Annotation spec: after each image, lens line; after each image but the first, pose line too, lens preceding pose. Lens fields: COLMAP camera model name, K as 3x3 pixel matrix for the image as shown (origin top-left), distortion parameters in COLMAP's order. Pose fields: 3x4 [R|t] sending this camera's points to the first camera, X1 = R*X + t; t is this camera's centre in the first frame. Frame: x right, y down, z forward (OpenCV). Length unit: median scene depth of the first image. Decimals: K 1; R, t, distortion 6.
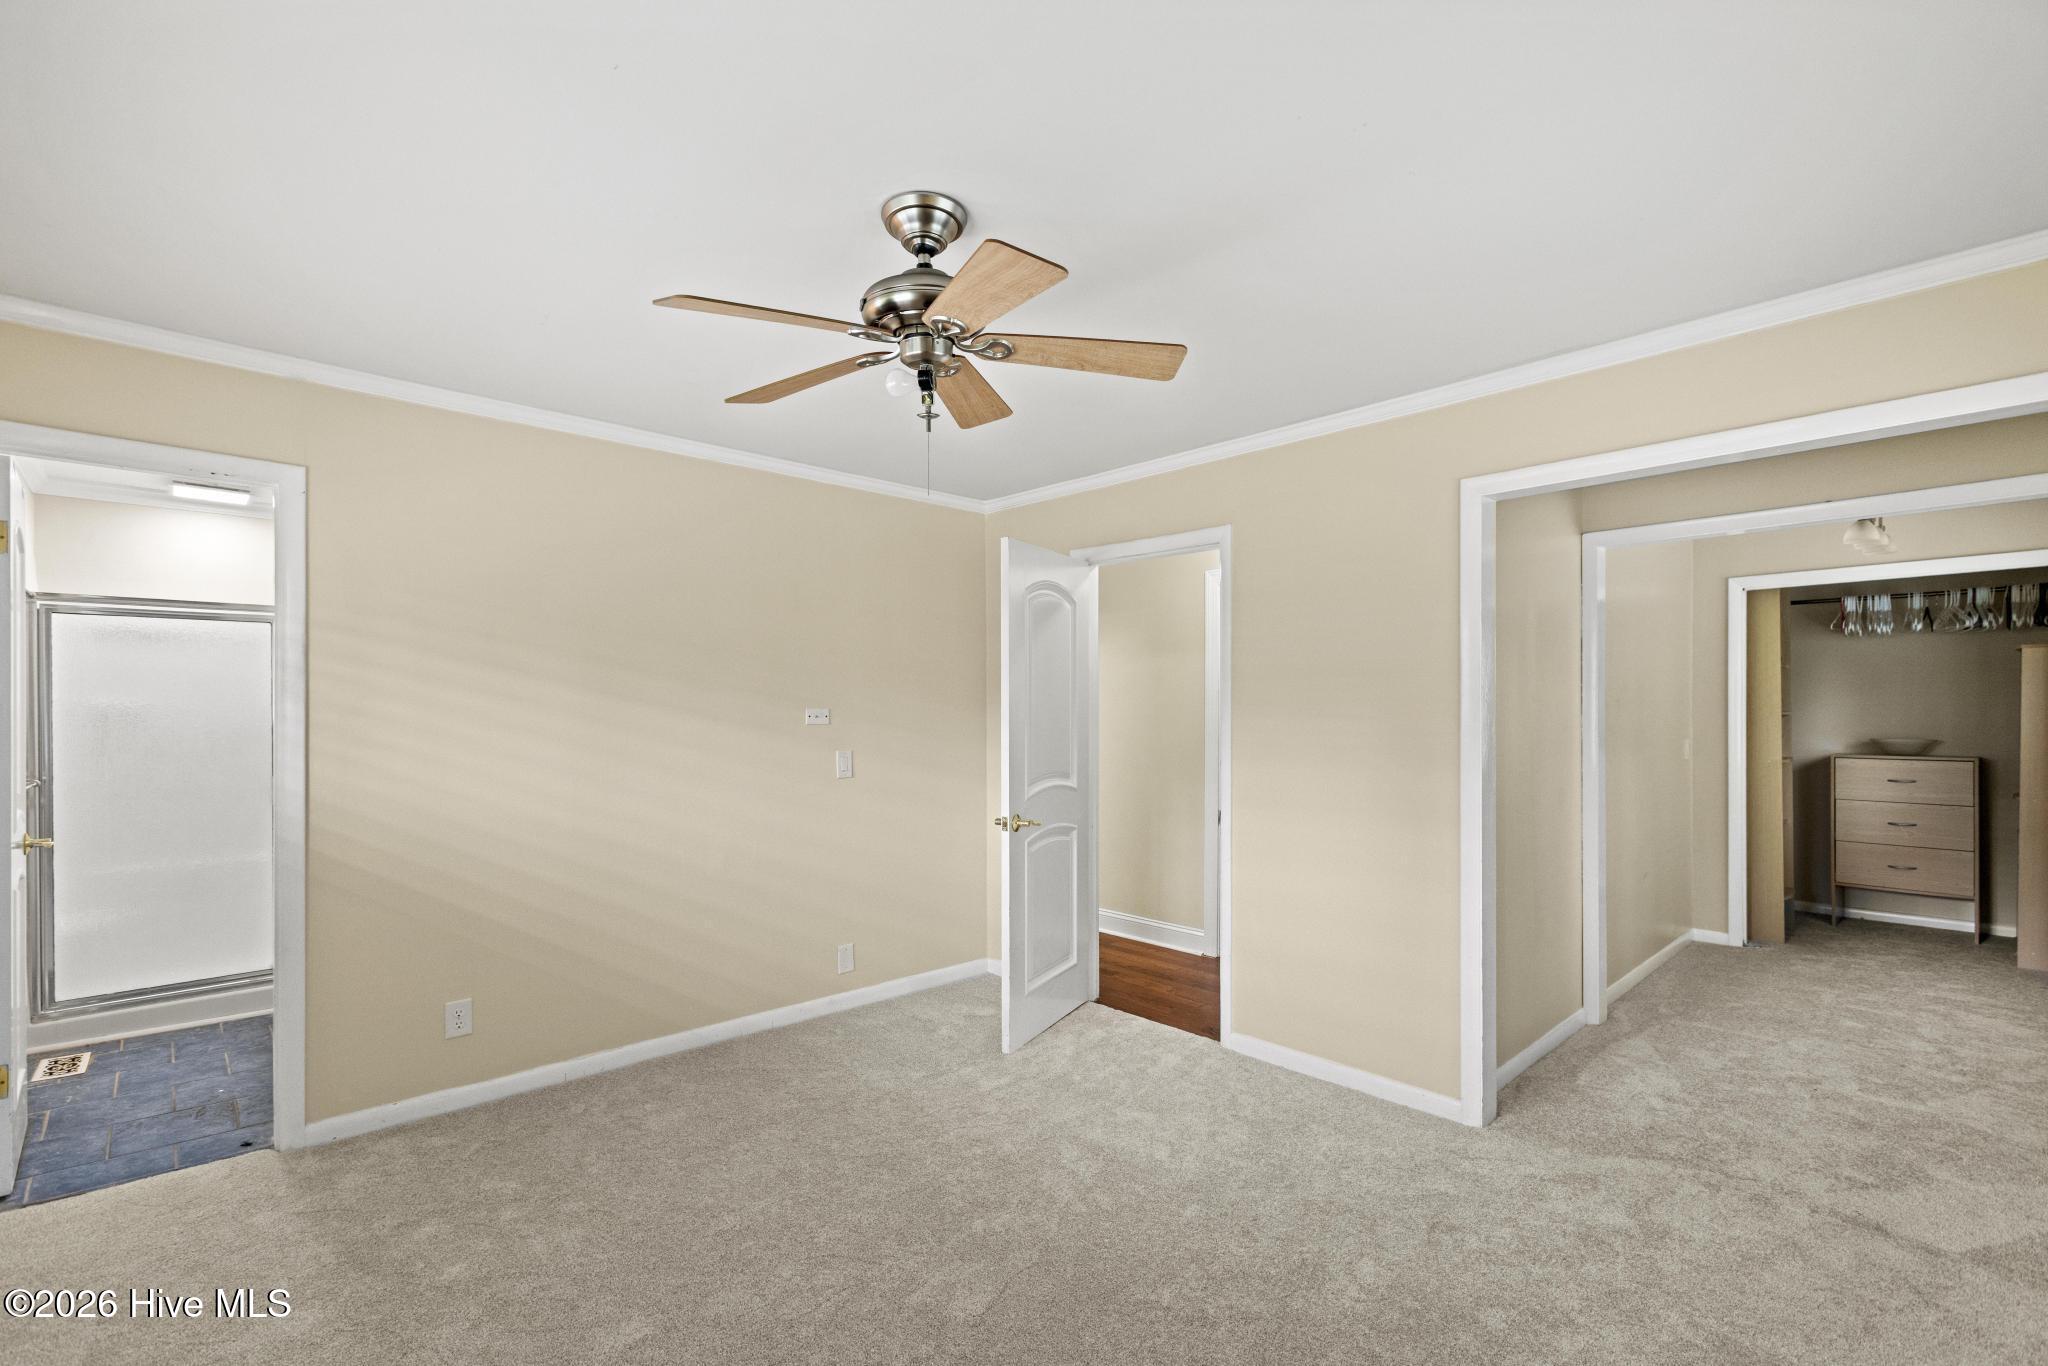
lens RADIAL K [[917.3, 0, 1024.0], [0, 917.3, 703.8], [0, 0, 1]] dist [0.002558, -0.000174]
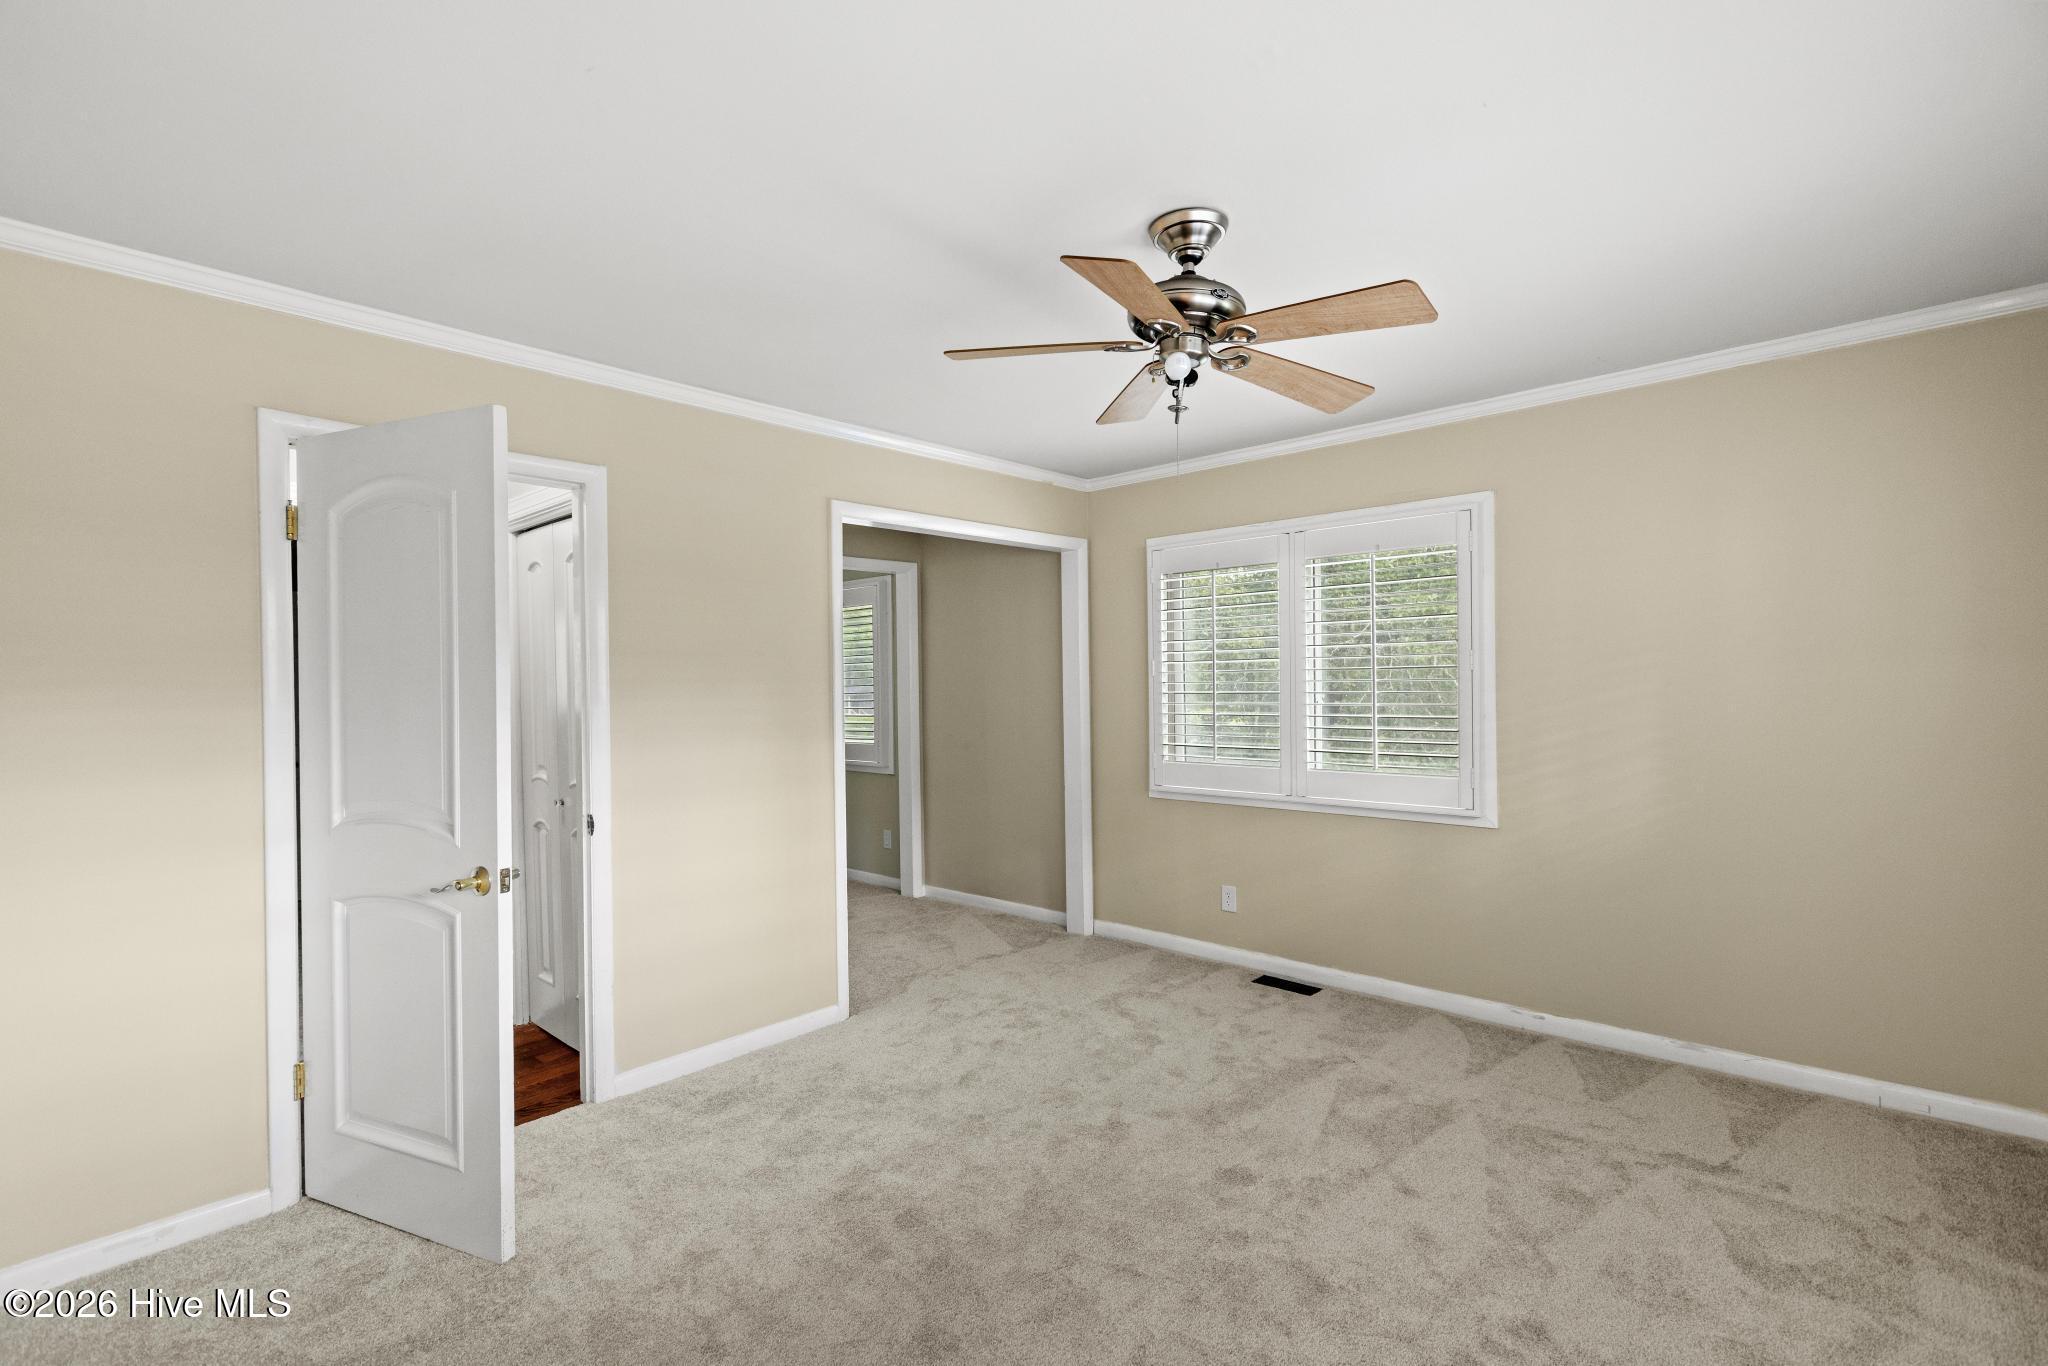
lens RADIAL K [[917.3, 0, 1023.5], [0, 917.3, 682.4], [0, 0, 1]] dist [0.002558, -0.000174]
pose [[-0.079287, 0.005317, 0.996838, -0.650524], [0.005206, 0.999974, -0.004919, 0.005954], [-0.996838, 0.004800, -0.079312, 0.711014]]
